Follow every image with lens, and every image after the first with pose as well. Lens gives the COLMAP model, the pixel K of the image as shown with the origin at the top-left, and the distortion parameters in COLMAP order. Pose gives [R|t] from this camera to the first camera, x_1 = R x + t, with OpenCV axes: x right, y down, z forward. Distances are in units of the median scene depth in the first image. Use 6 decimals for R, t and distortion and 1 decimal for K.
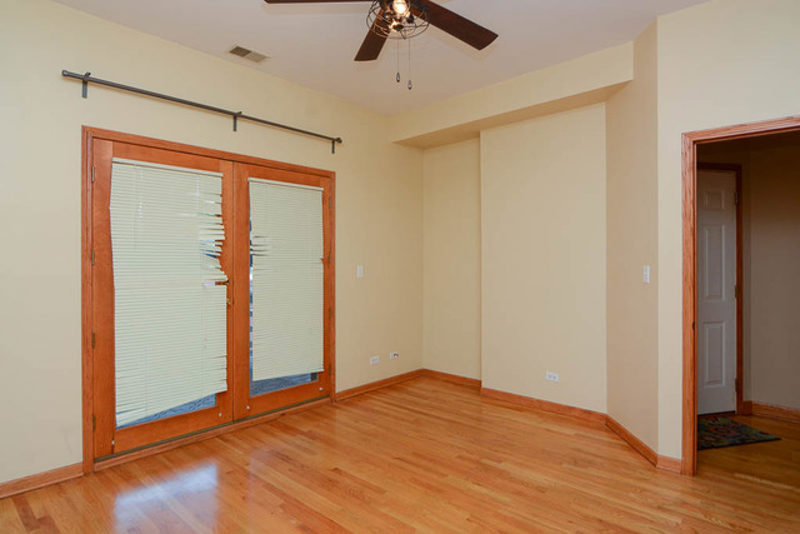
lens RADIAL K [[438.6, 0, 398.9], [0, 438.6, 267.6], [0, 0, 1]] dist [0.000500, -0.012656]
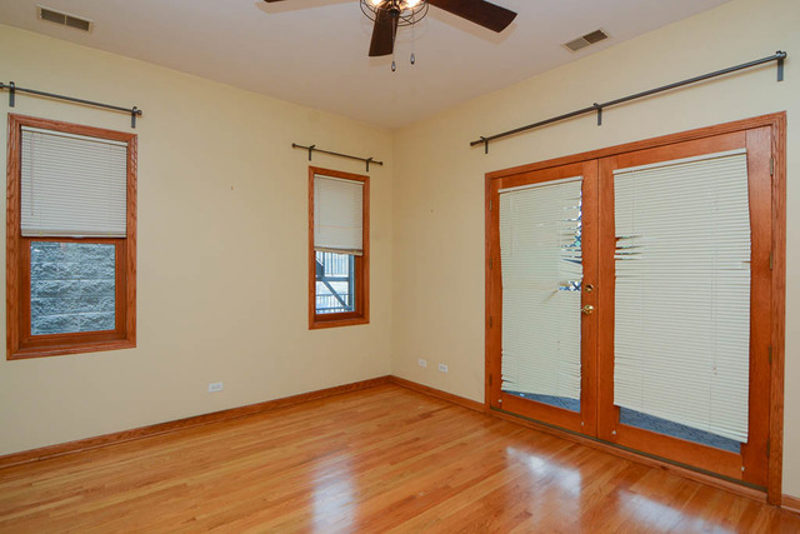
lens RADIAL K [[420.5, 0, 362.1], [0, 420.5, 272.8], [0, 0, 1]] dist [0.001085, -0.000161]
pose [[-0.145512, 0.018233, -0.989188, 0.594982], [-0.009472, 0.999759, 0.019821, -0.014218], [0.989311, 0.012254, -0.145304, 0.658802]]
